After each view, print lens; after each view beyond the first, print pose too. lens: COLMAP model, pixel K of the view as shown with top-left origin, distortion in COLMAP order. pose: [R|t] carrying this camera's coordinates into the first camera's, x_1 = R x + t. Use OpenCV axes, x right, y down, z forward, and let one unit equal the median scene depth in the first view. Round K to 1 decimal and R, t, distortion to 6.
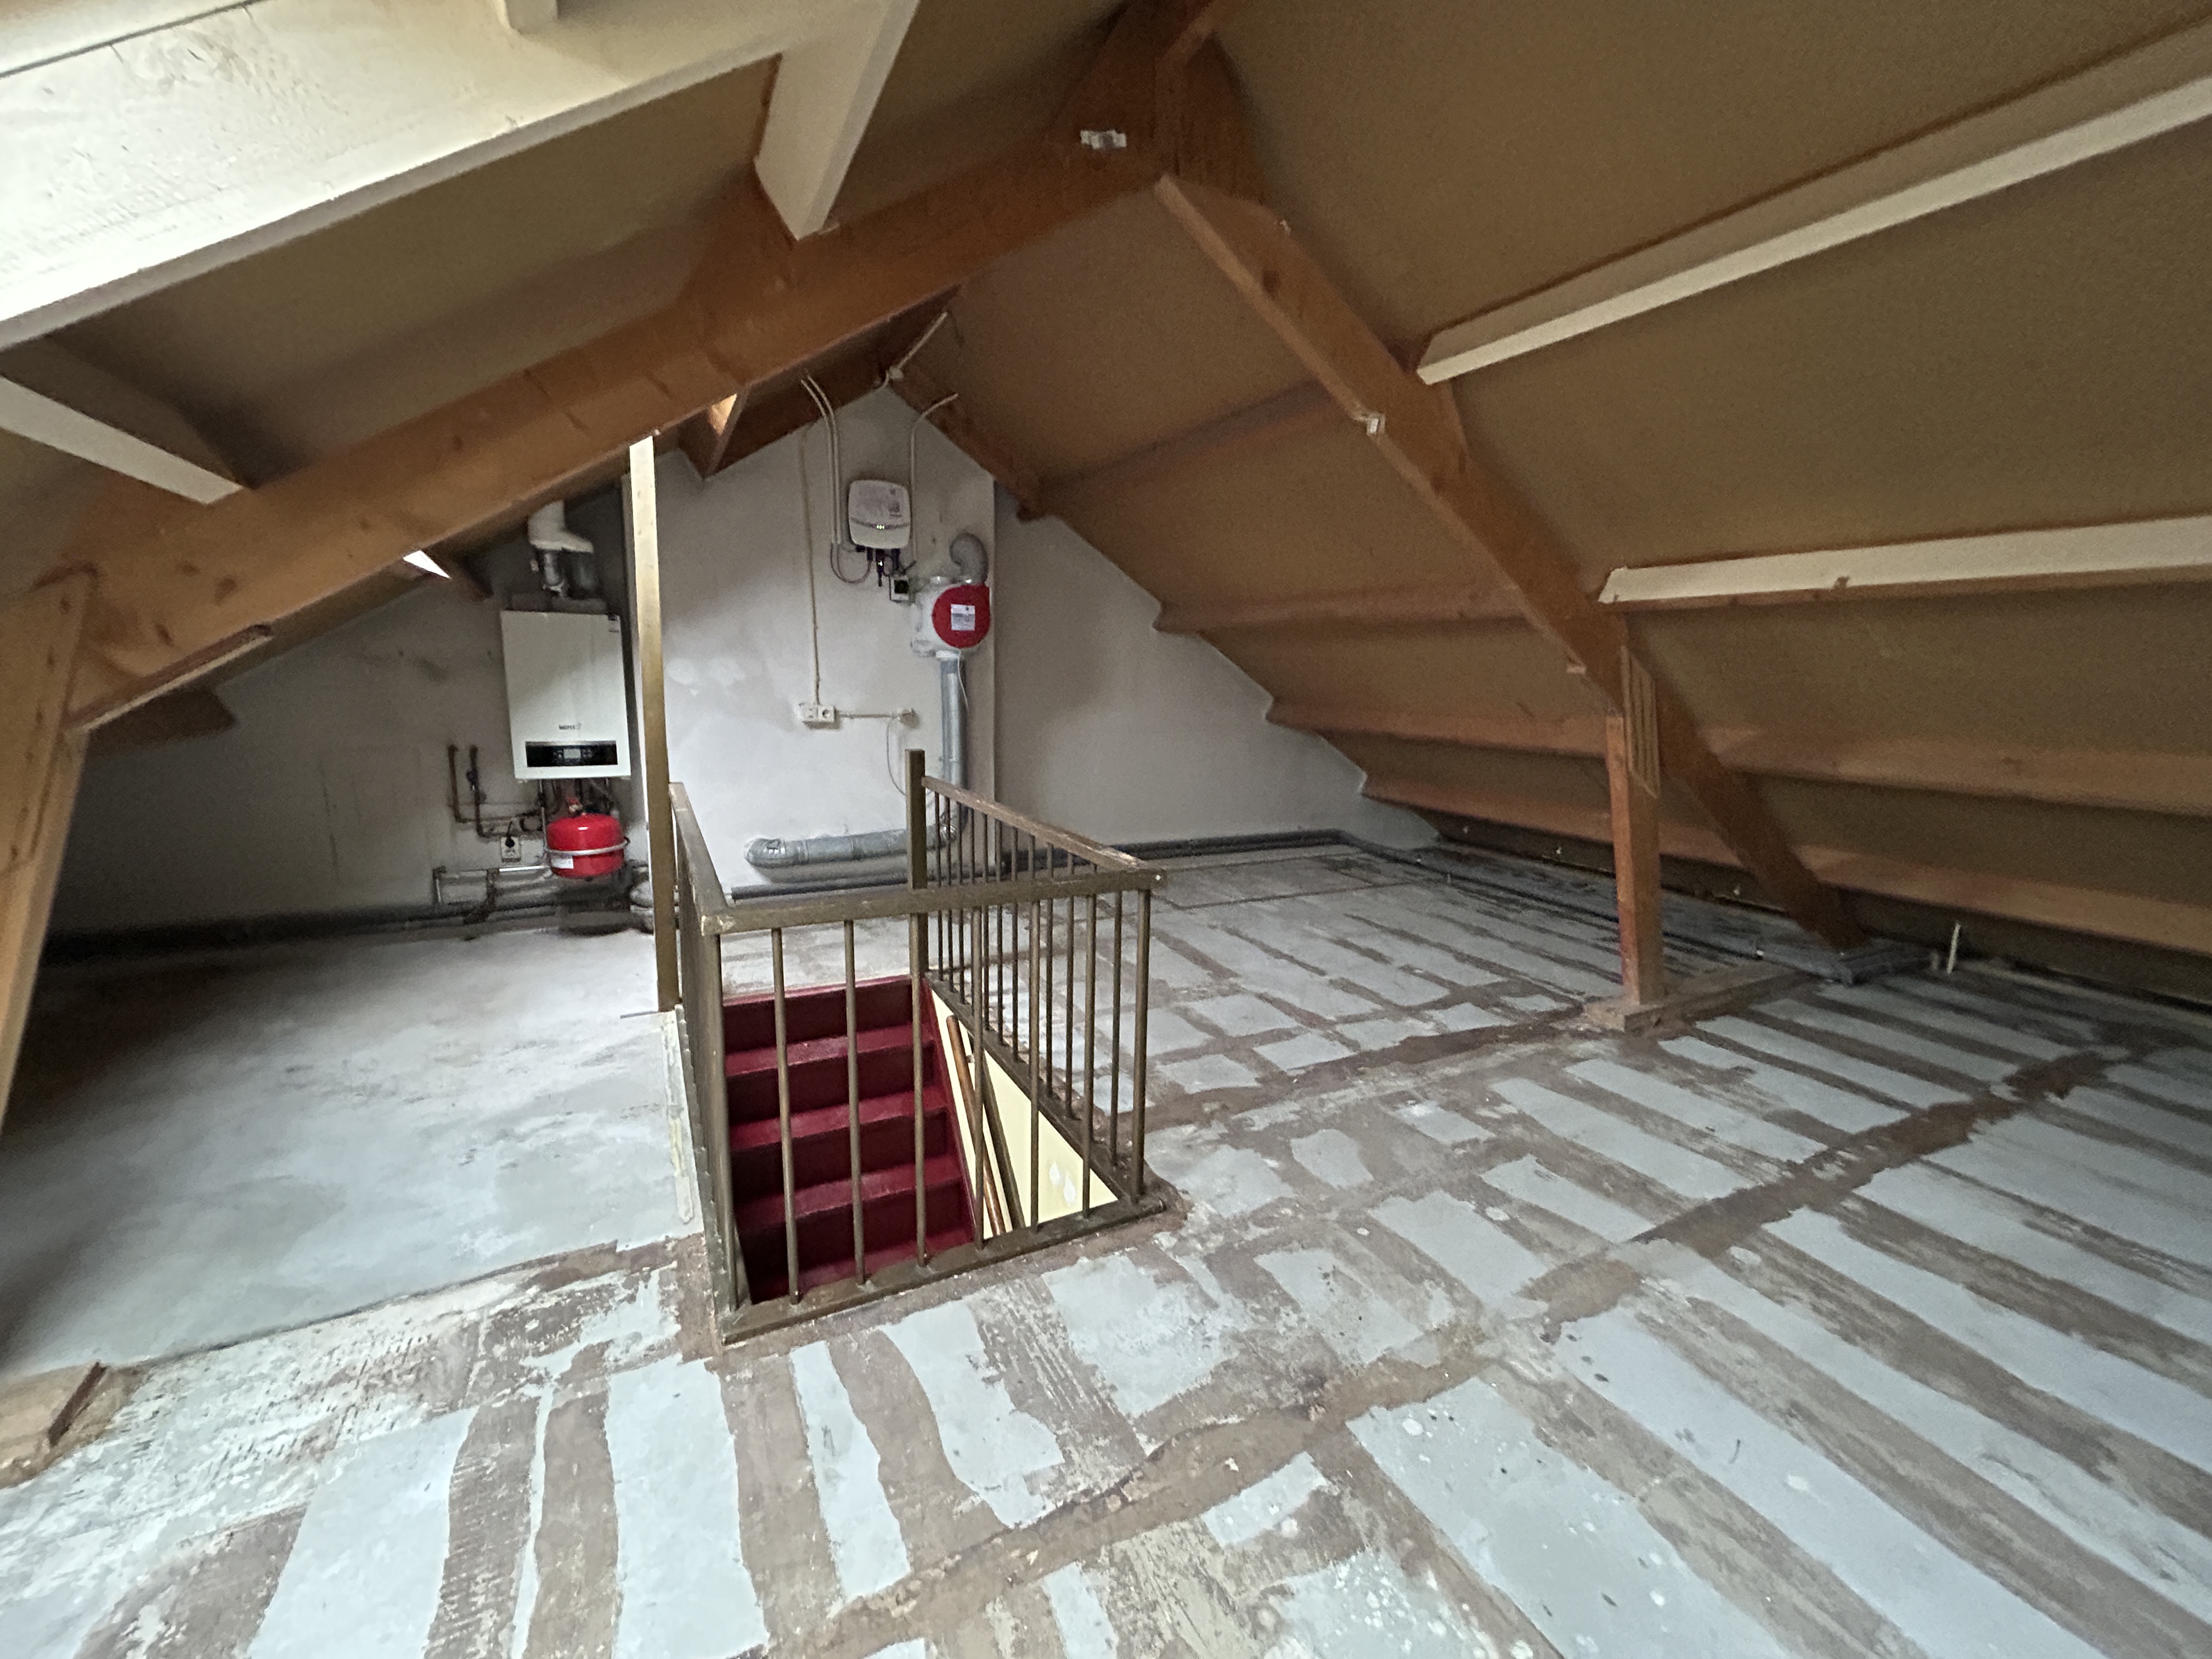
lens RADIAL K [[890.4, 0, 1097.3], [0, 890.4, 828.2], [0, 0, 1]] dist [-0.002543, 0.000763]
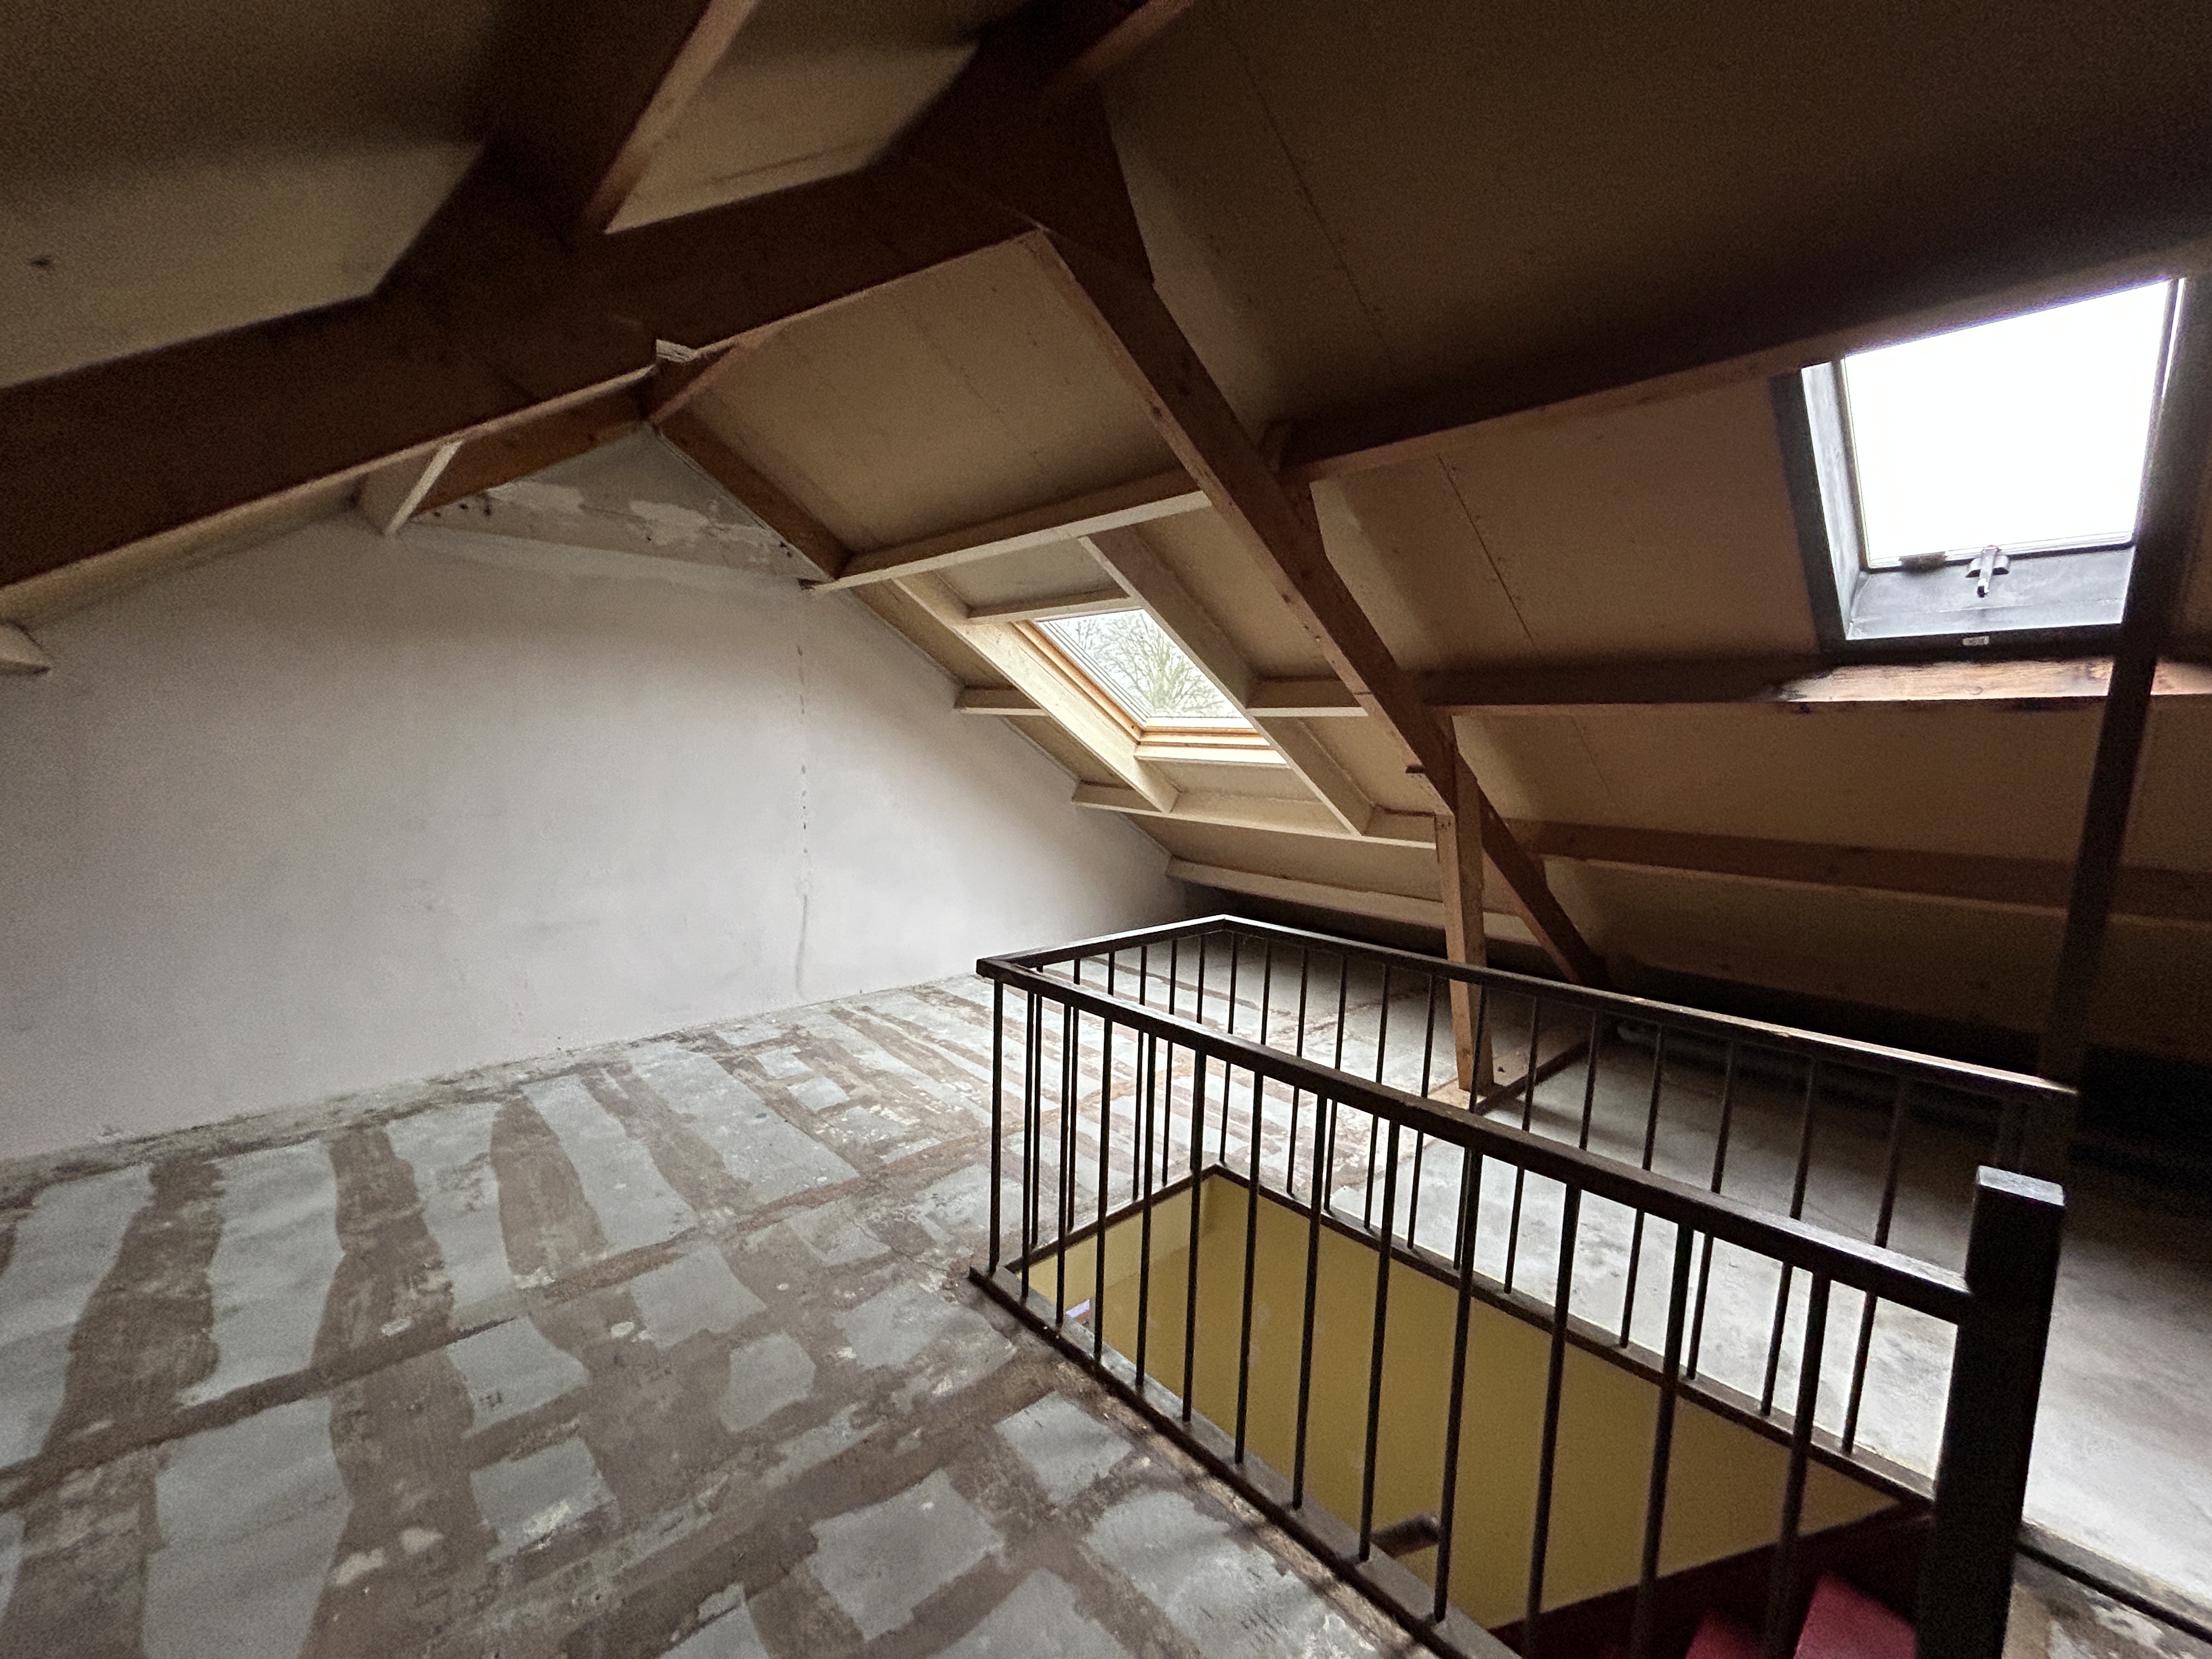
lens RADIAL K [[890.4, 0, 1104.0], [0, 890.4, 839.2], [0, 0, 1]] dist [-0.002543, 0.000763]
pose [[-0.963235, -0.009773, -0.268483, 0.213171], [-0.085541, 0.958486, 0.272007, -0.385824], [0.254679, 0.284972, -0.924083, 1.894161]]
